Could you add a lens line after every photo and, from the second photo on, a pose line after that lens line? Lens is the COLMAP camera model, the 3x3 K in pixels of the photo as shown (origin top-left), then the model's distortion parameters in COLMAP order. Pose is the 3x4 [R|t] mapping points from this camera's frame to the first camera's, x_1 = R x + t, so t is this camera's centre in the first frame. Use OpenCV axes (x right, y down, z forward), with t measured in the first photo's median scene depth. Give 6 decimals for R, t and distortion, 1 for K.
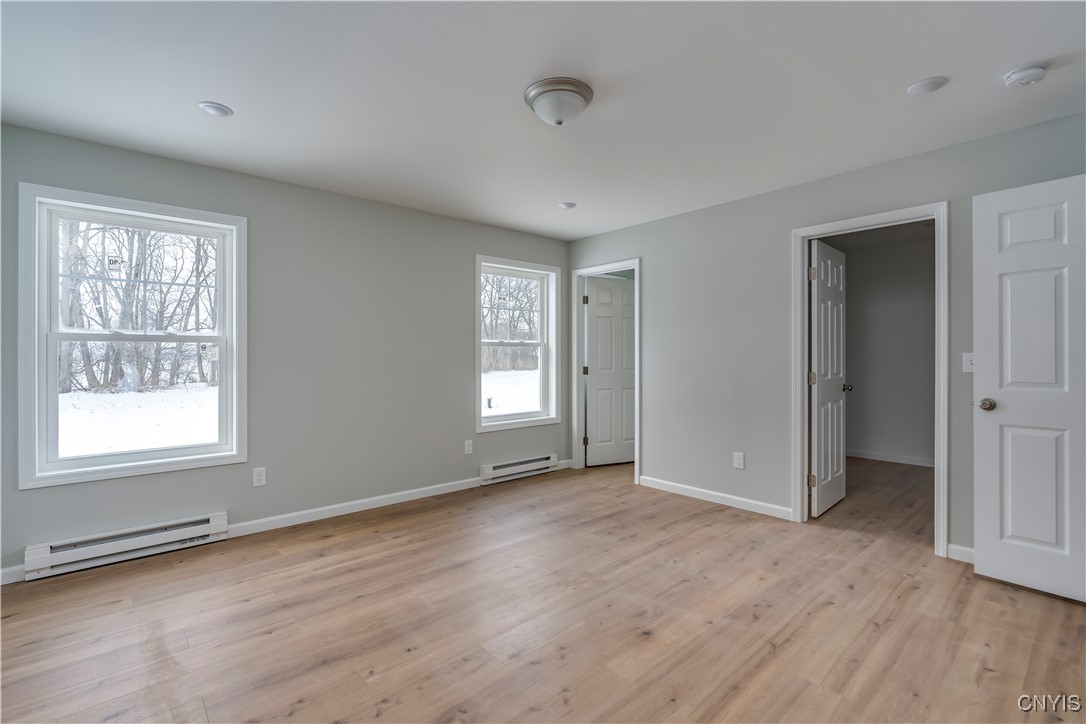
lens RADIAL K [[490.4, 0, 543.0], [0, 490.4, 362.0], [0, 0, 1]] dist [-0.011531, -0.000130]
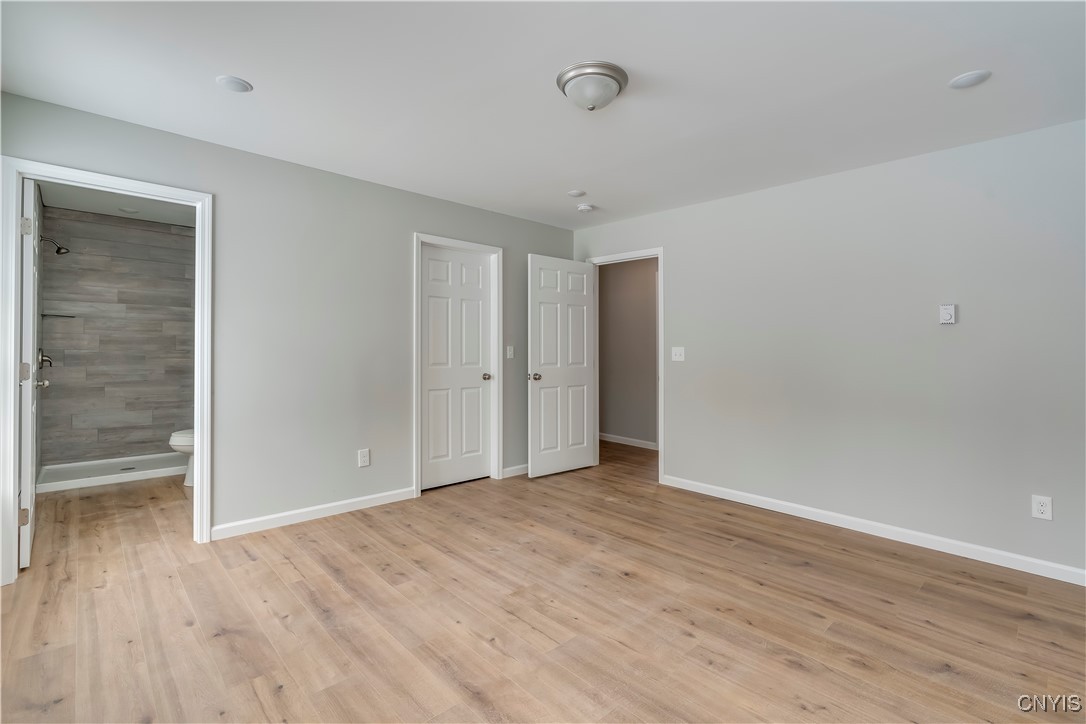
lens RADIAL K [[504.2, 0, 546.2], [0, 504.2, 346.3], [0, 0, 1]] dist [-0.007330, -0.000053]
pose [[-0.041285, 0.004011, 0.999139, -0.760544], [-0.001439, 0.999991, -0.004074, -0.011455], [-0.999146, -0.001606, -0.041279, 0.906057]]
